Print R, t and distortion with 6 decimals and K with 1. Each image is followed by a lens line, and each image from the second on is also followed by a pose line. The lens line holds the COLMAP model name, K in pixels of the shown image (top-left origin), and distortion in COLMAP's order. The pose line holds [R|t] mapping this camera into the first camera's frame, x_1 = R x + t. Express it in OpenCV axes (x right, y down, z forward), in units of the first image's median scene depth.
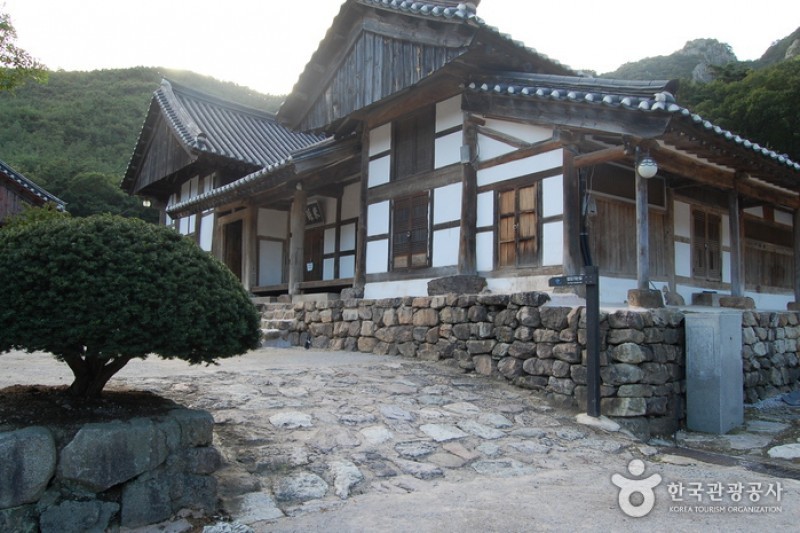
lens RADIAL K [[629.8, 0, 412.2], [0, 629.8, 278.3], [0, 0, 1]] dist [-0.067804, 0.007580]
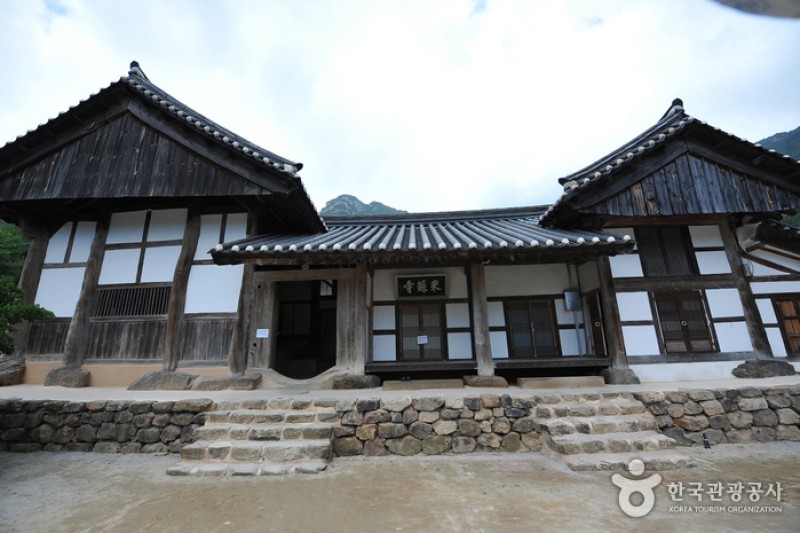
lens RADIAL K [[319.0, 0, 396.7], [0, 319.0, 268.2], [0, 0, 1]] dist [-0.014292, 0.000105]
pose [[0.644518, 0.164475, 0.746689, -0.858943], [-0.021811, 0.980146, -0.197072, -0.043910], [-0.764278, 0.110731, 0.635309, 1.064808]]
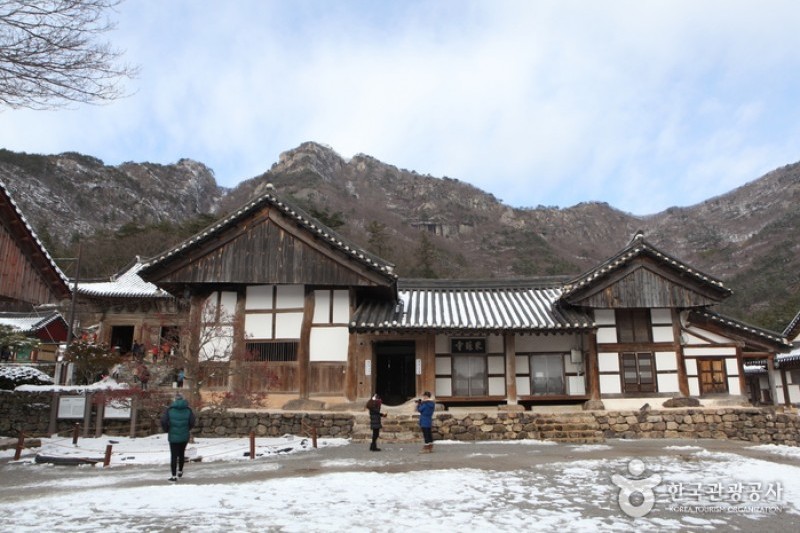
lens RADIAL K [[585.9, 0, 400.0], [0, 585.9, 266.5], [0, 0, 1]] dist [-0.078484, 0.072267]
pose [[0.623679, 0.169840, 0.763007, -1.907437], [-0.040949, 0.981869, -0.185086, -0.036625], [-0.780607, 0.084189, 0.619326, 0.471563]]
